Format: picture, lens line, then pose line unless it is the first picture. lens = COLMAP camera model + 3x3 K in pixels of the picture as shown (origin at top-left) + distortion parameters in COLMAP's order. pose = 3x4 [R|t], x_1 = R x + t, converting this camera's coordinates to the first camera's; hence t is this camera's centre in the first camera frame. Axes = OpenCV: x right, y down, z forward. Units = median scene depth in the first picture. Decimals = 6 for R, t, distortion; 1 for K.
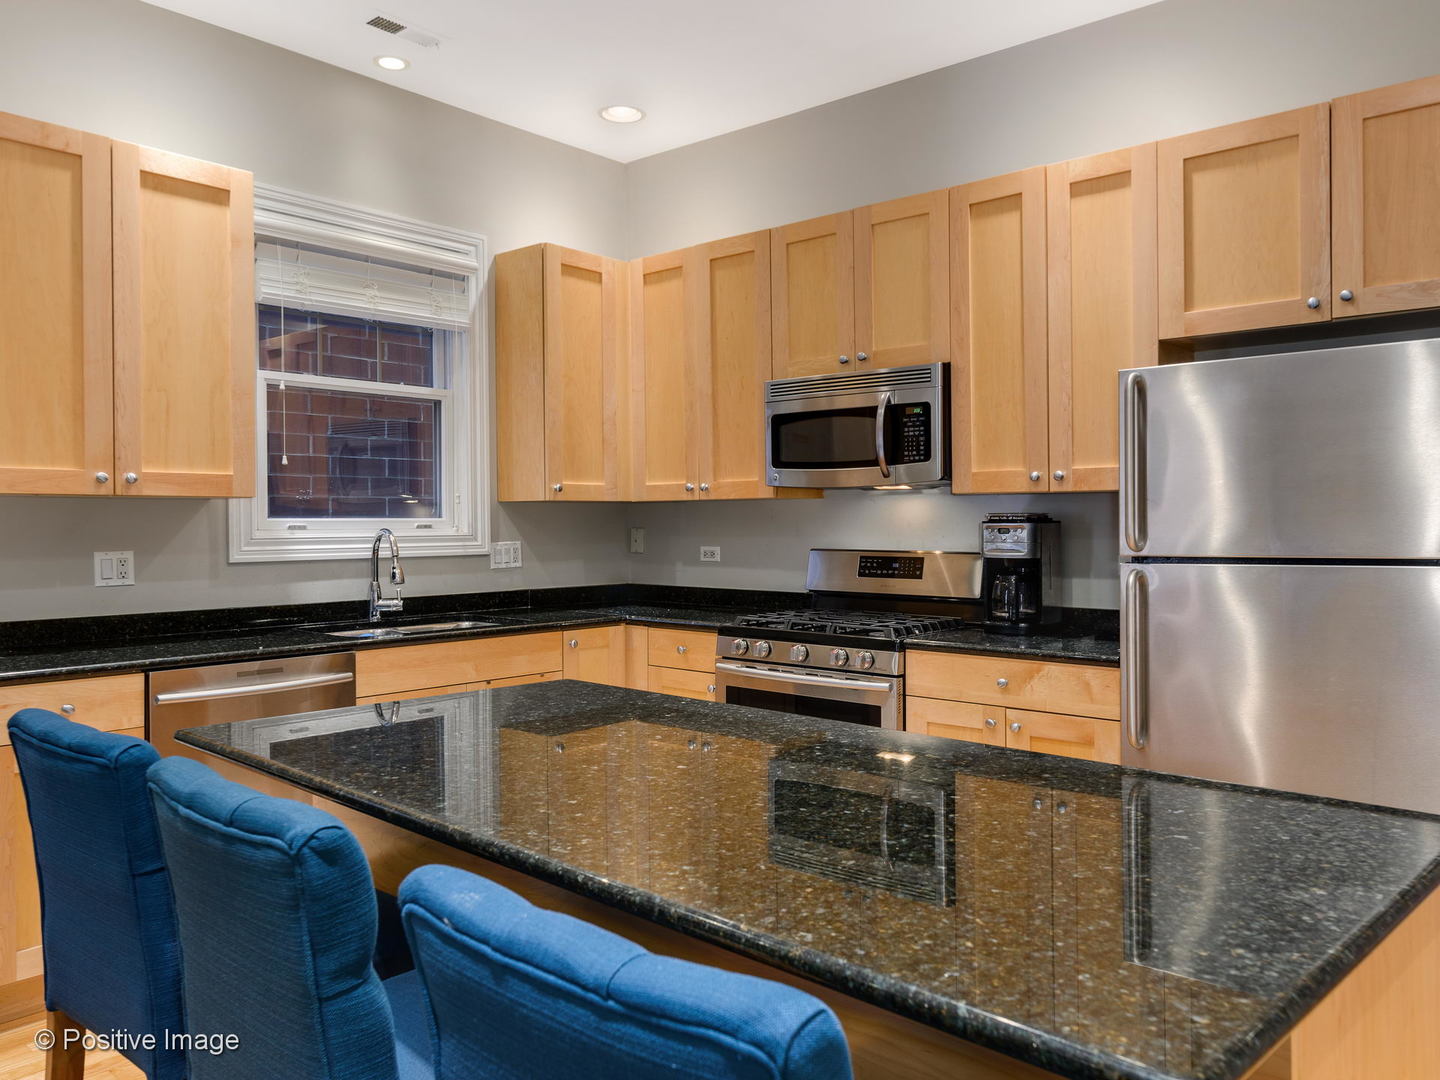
lens RADIAL K [[1099.5, 0, 697.8], [0, 1099.5, 504.0], [0, 0, 1]] dist [-0.010215, -0.000658]
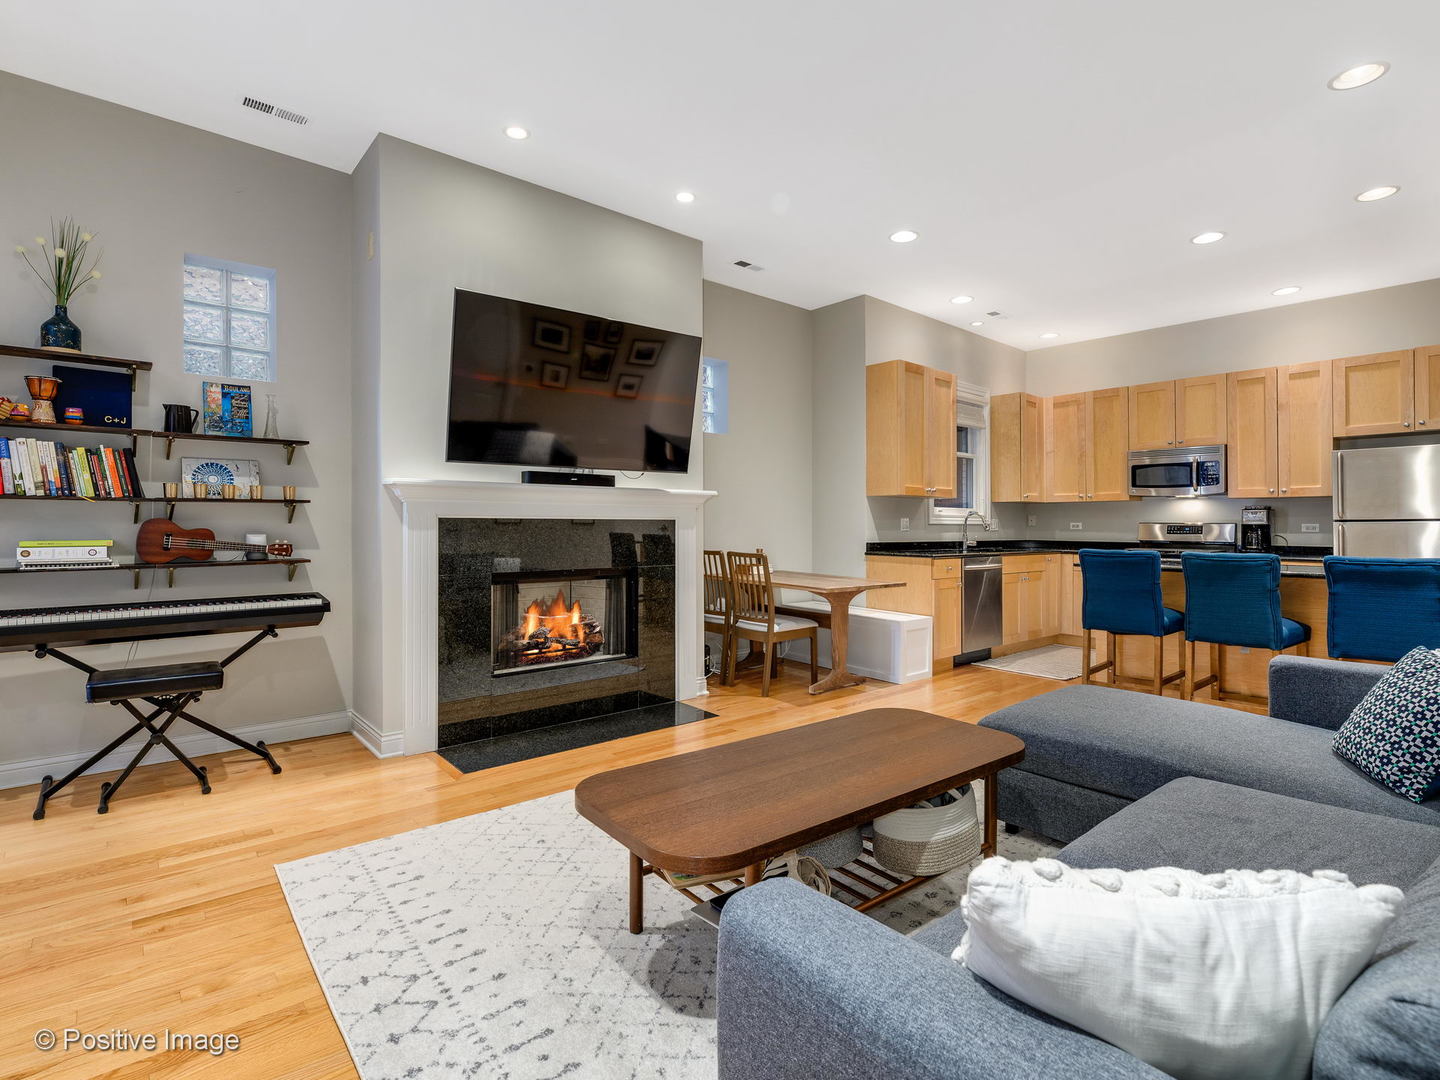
lens RADIAL K [[769.1, 0, 644.5], [0, 769.1, 517.3], [0, 0, 1]] dist [-0.019639, 0.001163]
pose [[0.991304, 0.007964, -0.131351, -0.788462], [-0.008246, 0.999965, -0.001605, 0.043716], [0.131334, 0.002674, 0.991335, -0.807619]]
